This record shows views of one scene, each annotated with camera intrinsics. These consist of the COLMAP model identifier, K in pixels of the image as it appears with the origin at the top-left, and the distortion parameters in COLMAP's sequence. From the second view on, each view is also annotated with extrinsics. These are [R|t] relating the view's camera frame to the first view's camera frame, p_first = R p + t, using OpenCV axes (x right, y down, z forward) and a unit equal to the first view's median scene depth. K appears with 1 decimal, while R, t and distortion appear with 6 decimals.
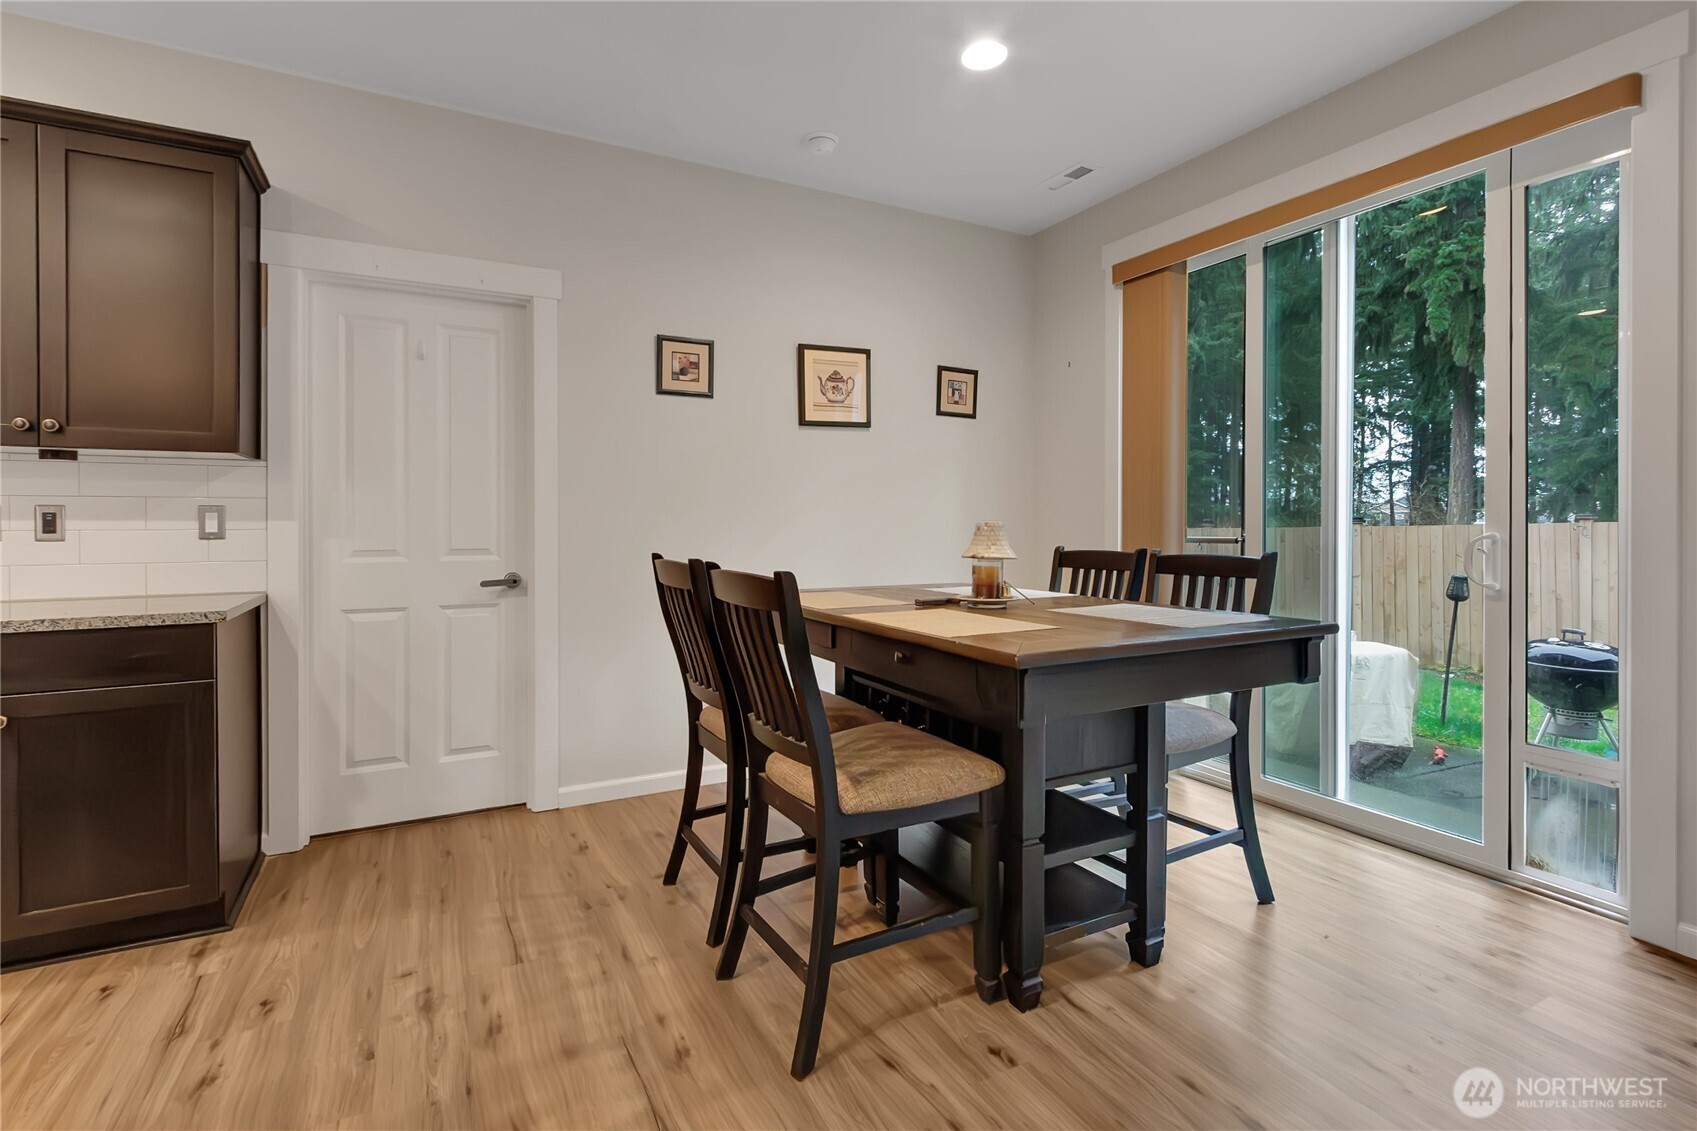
lens RADIAL K [[766.9, 0, 801.3], [0, 766.9, 529.6], [0, 0, 1]] dist [0.003700, -0.002647]
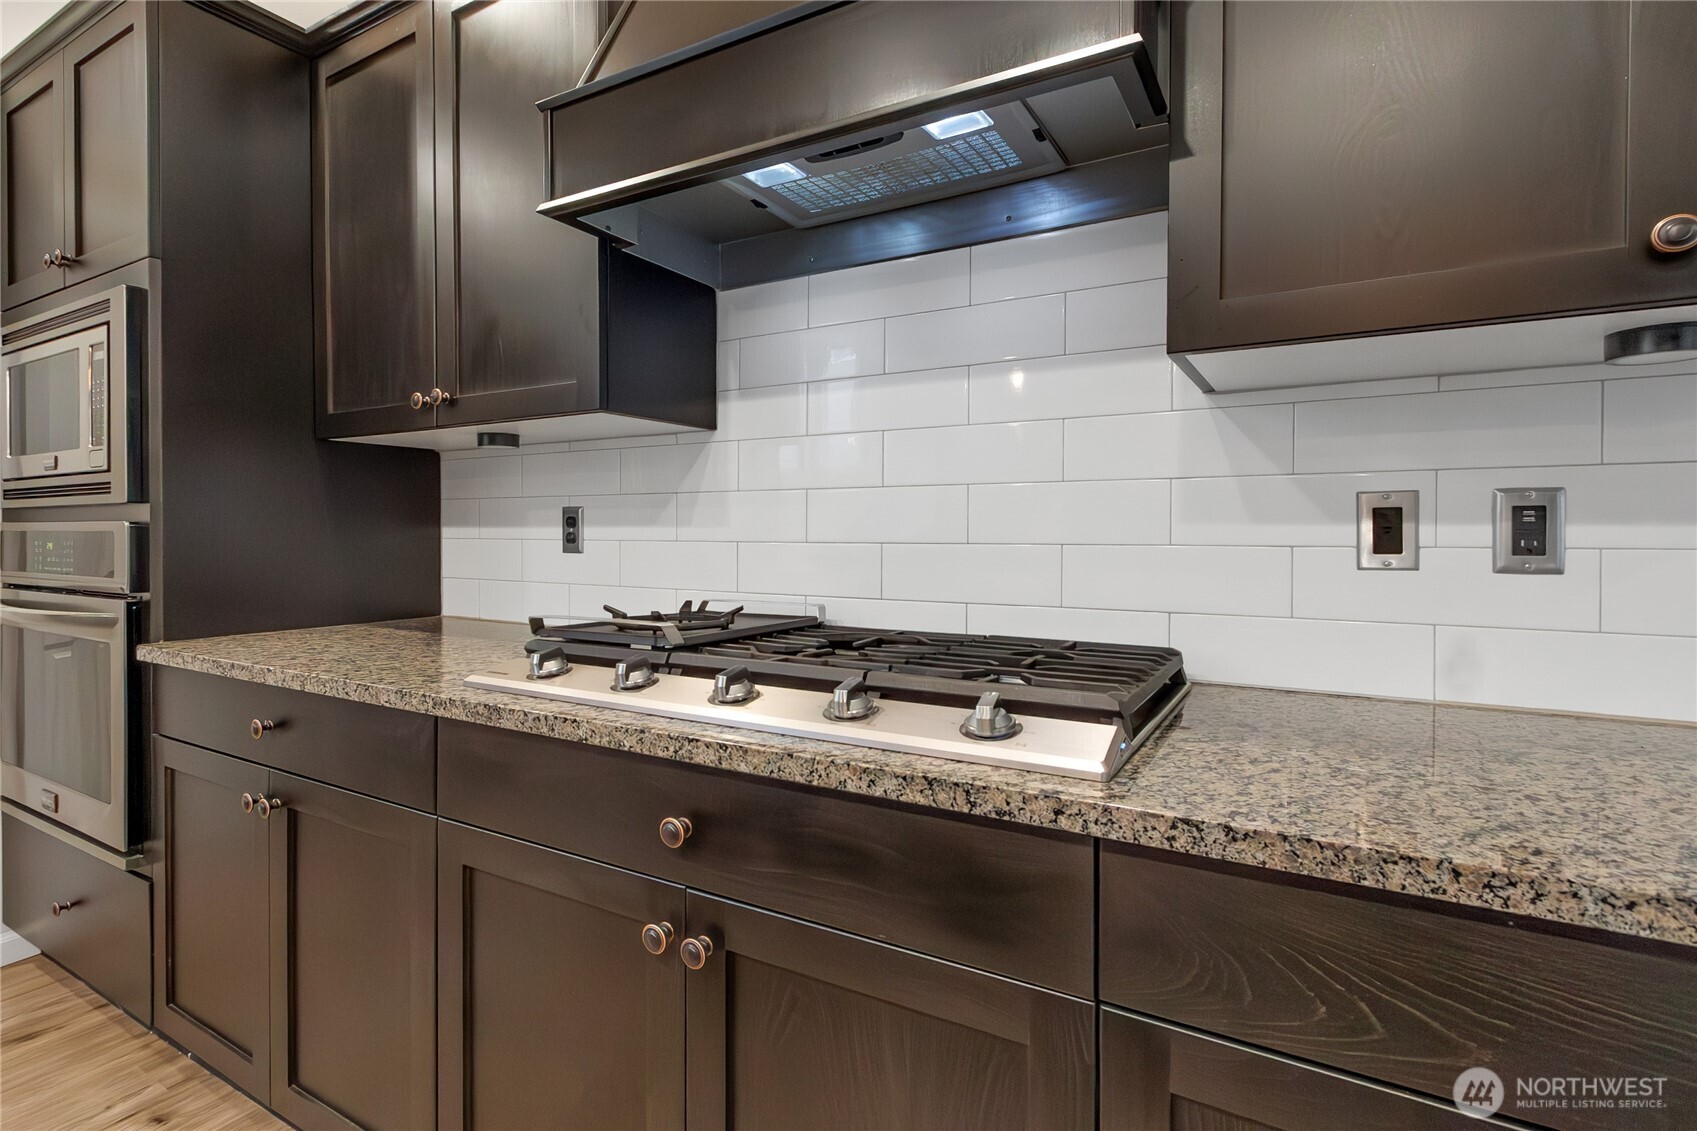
lens RADIAL K [[828.5, 0, 807.4], [0, 828.5, 531.2], [0, 0, 1]] dist [0.008080, 0.001146]
pose [[0.519442, -0.004171, -0.854495, -0.794824], [-0.010155, 0.999887, -0.011054, 0.000846], [0.854445, 0.014419, 0.519341, 0.439218]]
